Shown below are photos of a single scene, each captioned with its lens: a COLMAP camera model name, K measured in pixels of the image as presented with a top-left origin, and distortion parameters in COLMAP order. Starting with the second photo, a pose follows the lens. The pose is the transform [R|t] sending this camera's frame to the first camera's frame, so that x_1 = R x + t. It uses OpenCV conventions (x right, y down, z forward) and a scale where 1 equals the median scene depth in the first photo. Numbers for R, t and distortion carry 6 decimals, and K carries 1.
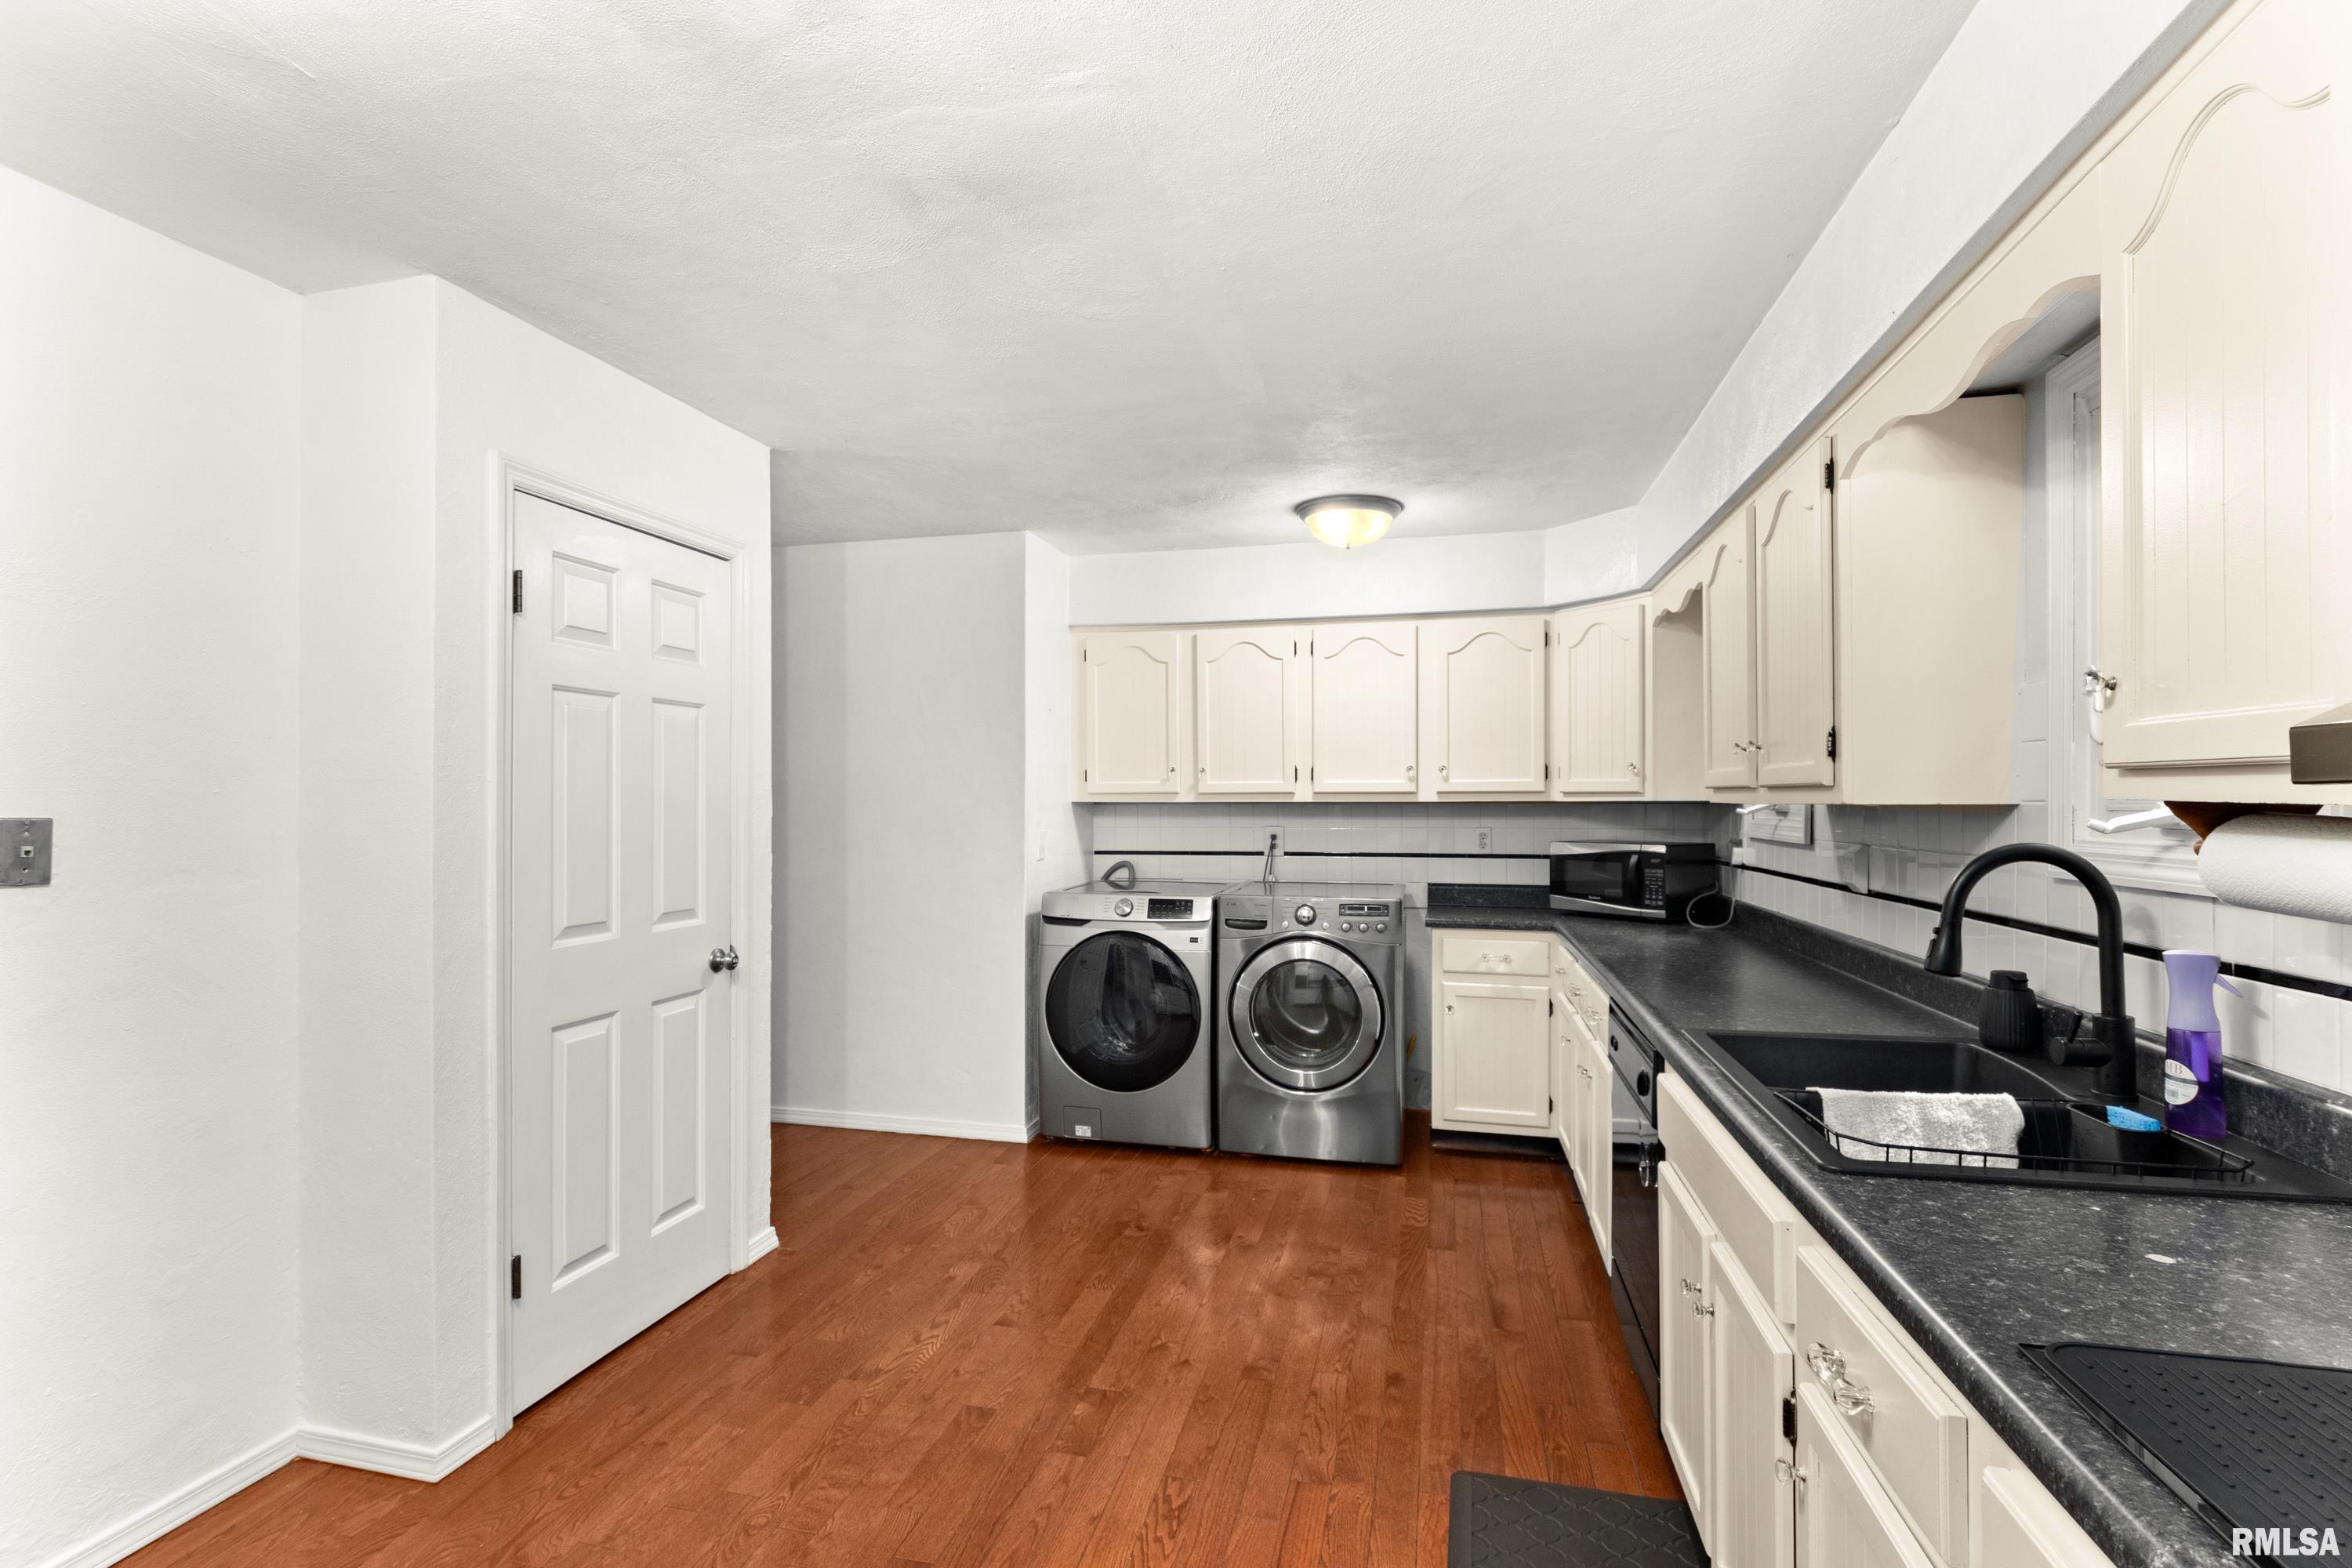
lens RADIAL K [[1094.3, 0, 1162.2], [0, 1094.3, 798.4], [0, 0, 1]] dist [-0.002196, 0.000384]
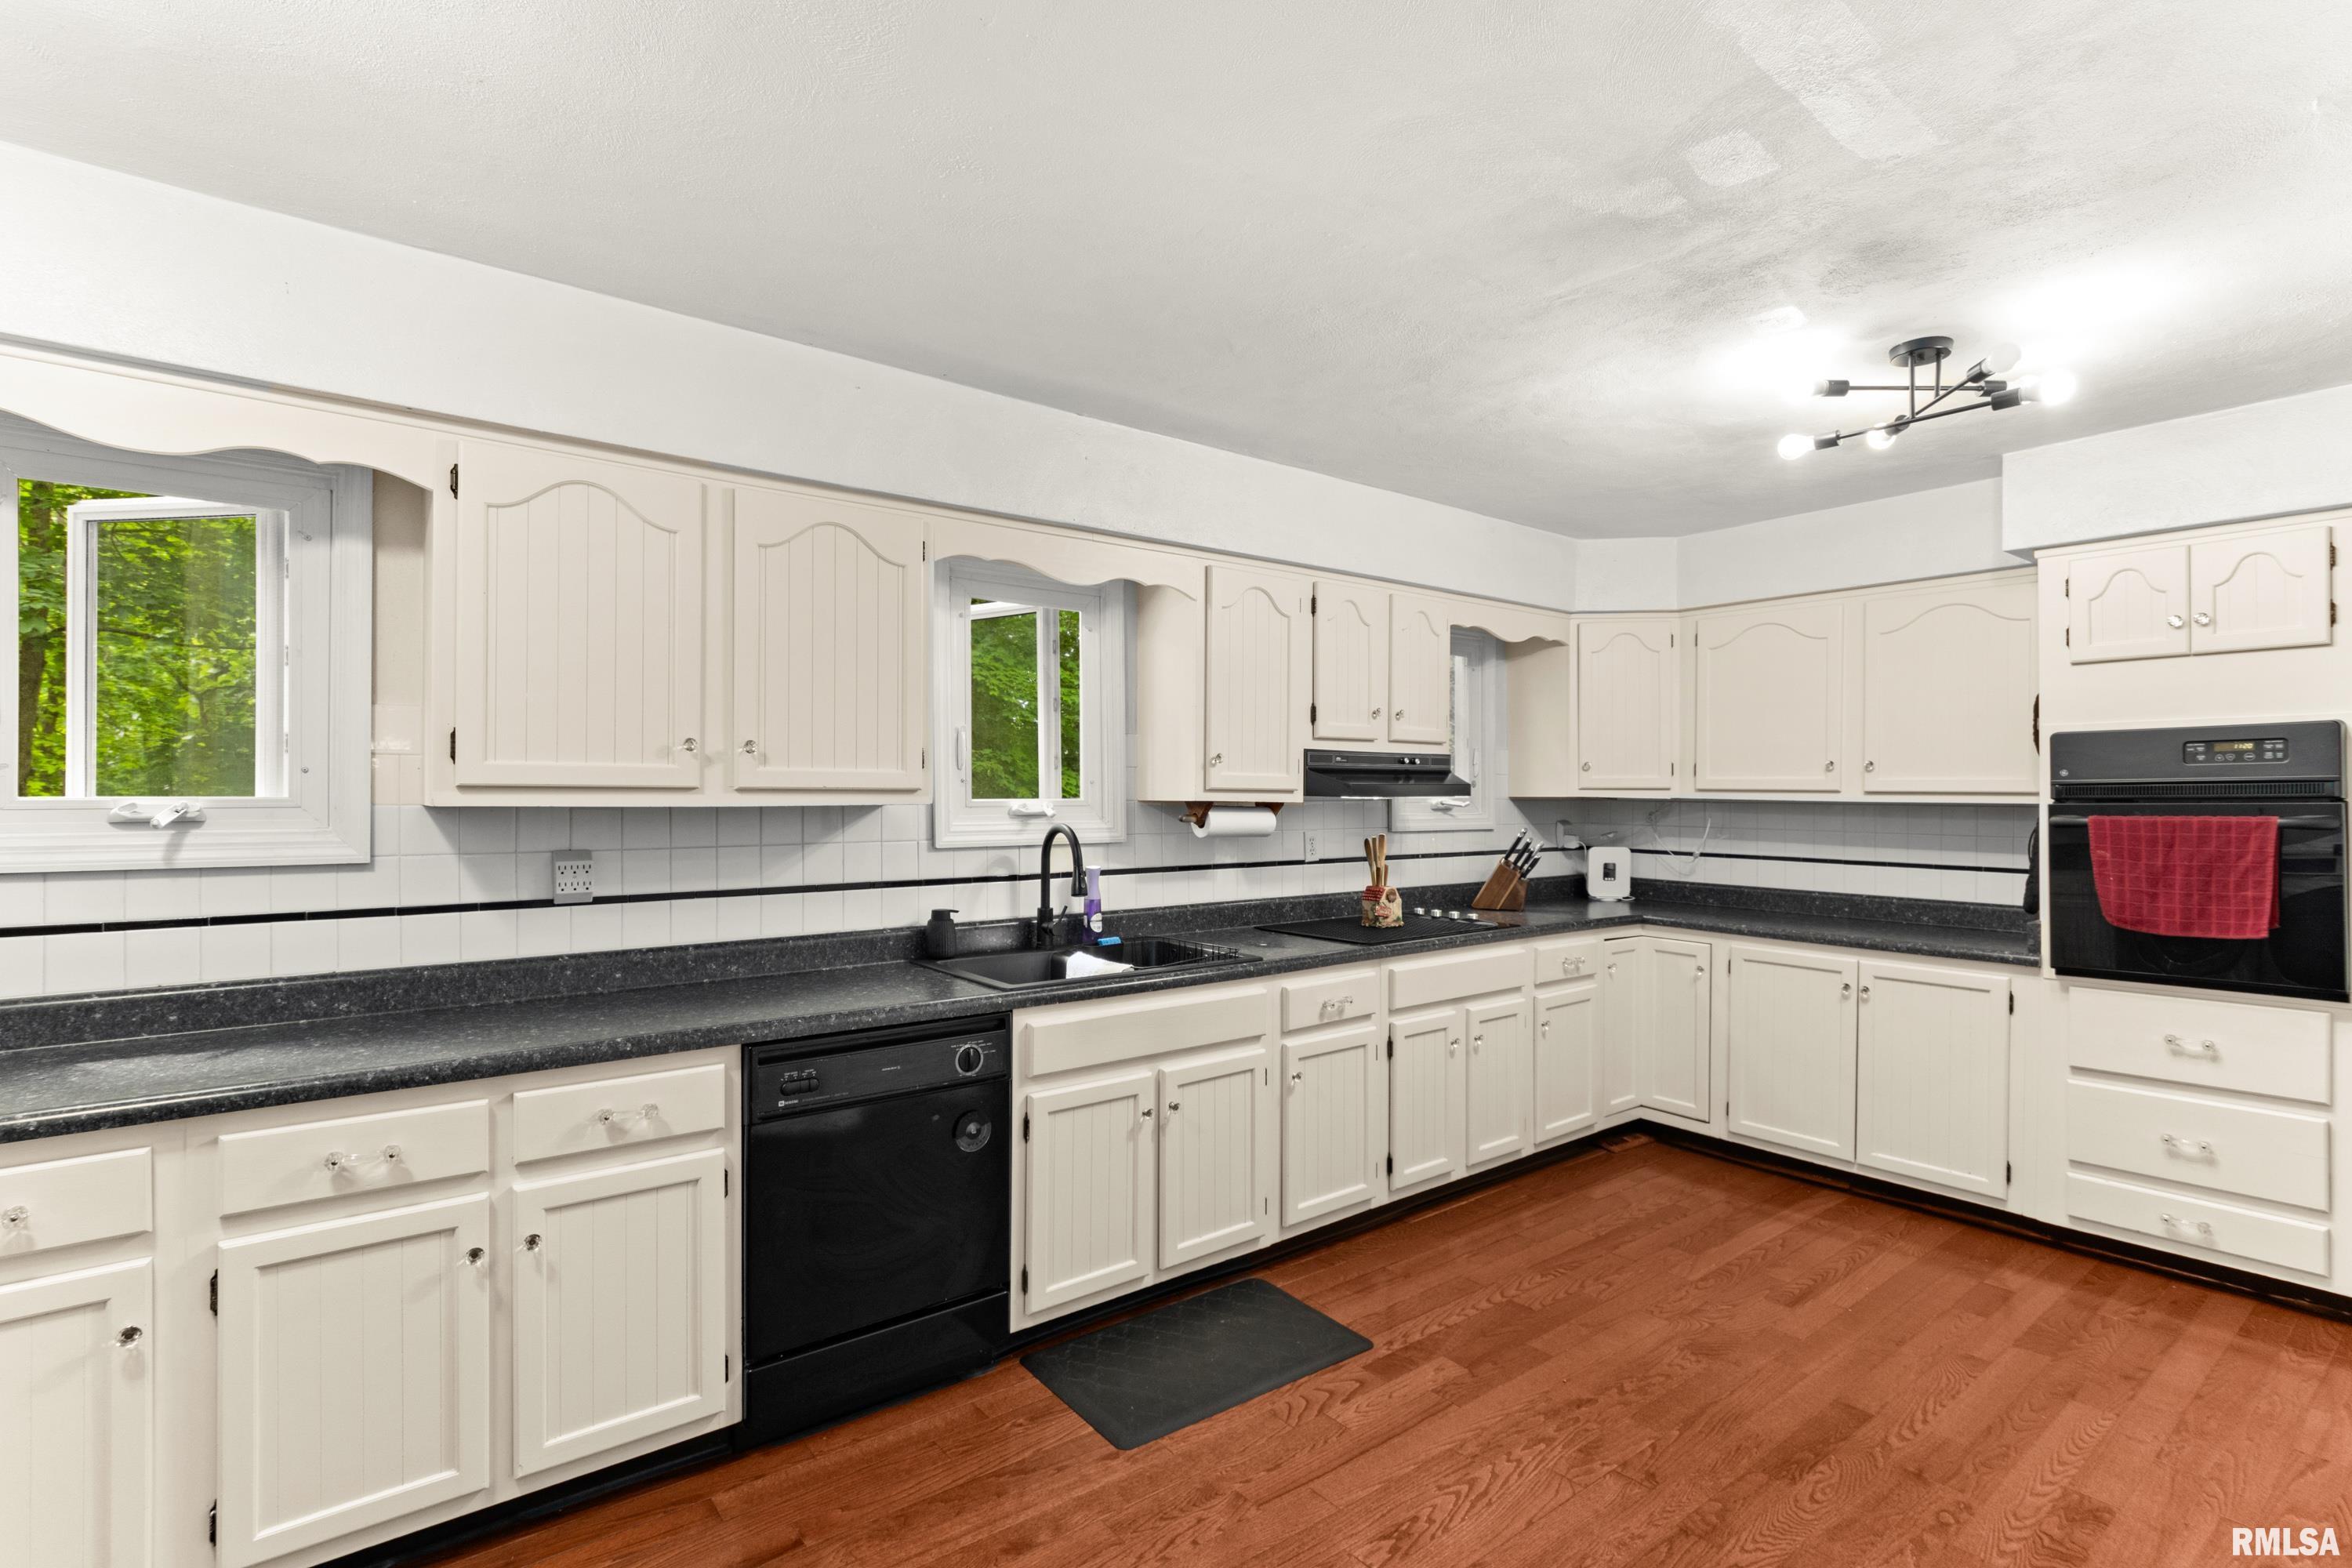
lens RADIAL K [[1094.3, 0, 1171.1], [0, 1094.3, 794.1], [0, 0, 1]] dist [-0.002196, 0.000384]
pose [[-0.784623, 0.003579, 0.619963, -0.218828], [-0.000038, 0.999983, -0.005821, 0.000317], [-0.619973, -0.004591, -0.784610, 0.949251]]
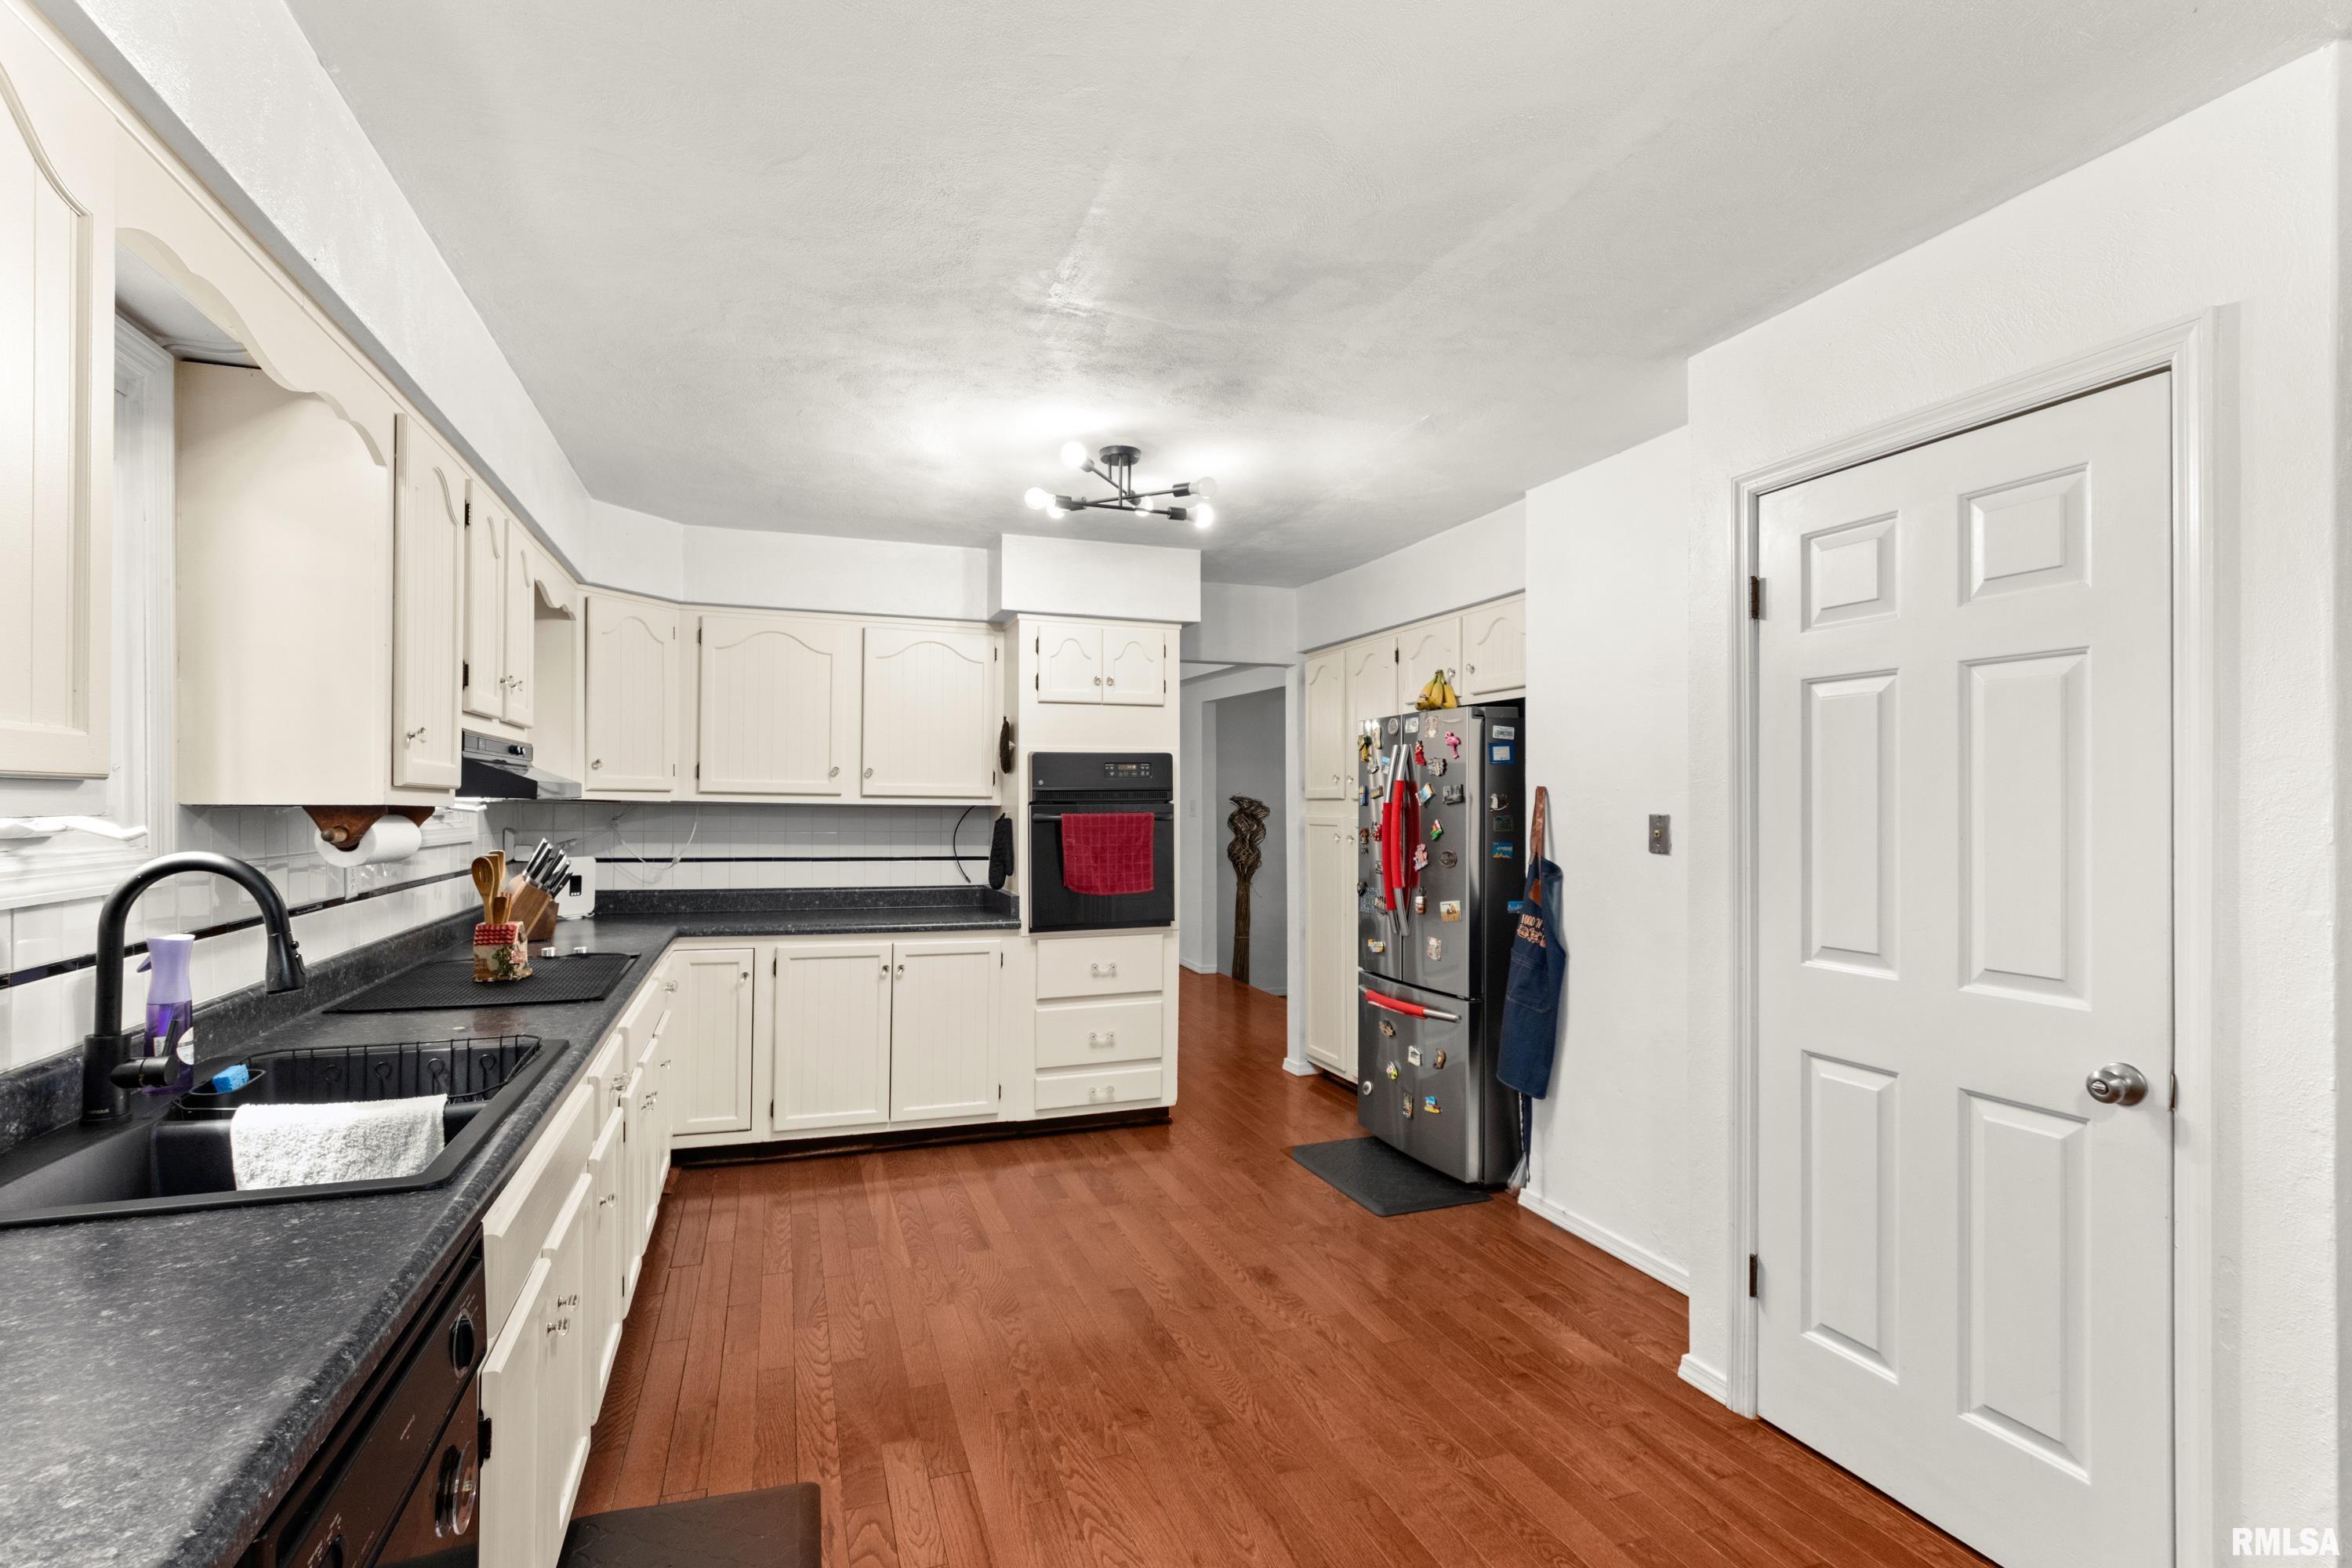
lens RADIAL K [[1094.3, 0, 1162.7], [0, 1094.3, 800.4], [0, 0, 1]] dist [-0.002196, 0.000384]
pose [[-0.838492, 0.000268, -0.544915, 0.239997], [0.001488, 0.999997, -0.001797, 0.000088], [0.544913, -0.002317, -0.838490, 0.888473]]
